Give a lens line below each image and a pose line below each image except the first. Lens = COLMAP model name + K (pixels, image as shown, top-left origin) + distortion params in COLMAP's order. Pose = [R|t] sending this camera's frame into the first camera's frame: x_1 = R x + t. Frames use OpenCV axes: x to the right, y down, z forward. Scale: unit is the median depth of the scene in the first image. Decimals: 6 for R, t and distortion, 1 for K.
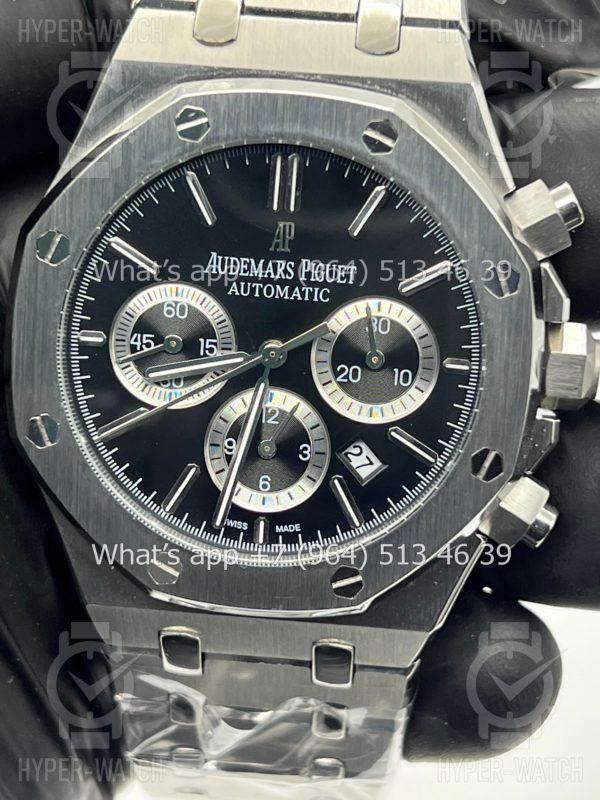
lens RADIAL K [[1807.6, 0, 297.2], [0, 1807.6, 399.5], [0, 0, 1]] dist [0.182319, 0.000000]
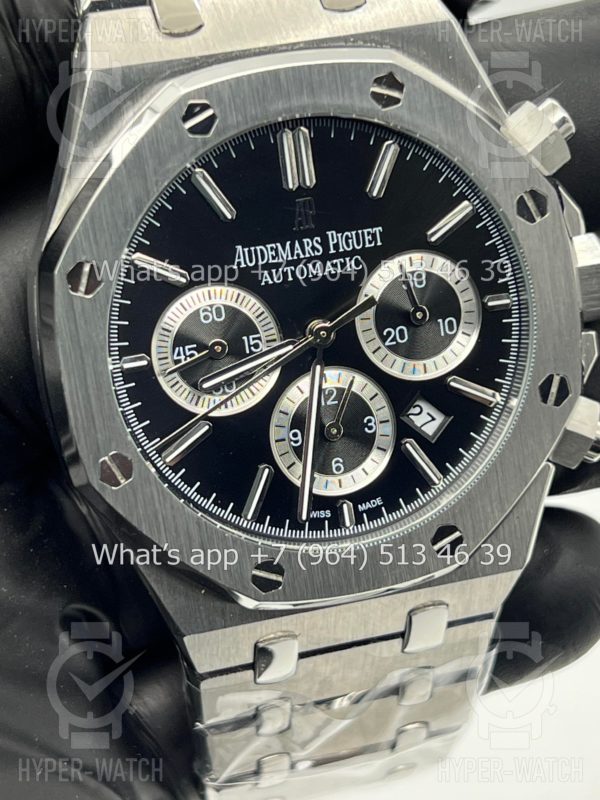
lens RADIAL K [[1807.6, 0, 297.5], [0, 1807.6, 399.5], [0, 0, 1]] dist [0.182319, 0.000000]
pose [[0.942456, -0.244479, 0.228049, -0.253937], [0.240544, 0.969579, 0.045339, -0.037942], [-0.232196, 0.012125, 0.972594, 0.057946]]
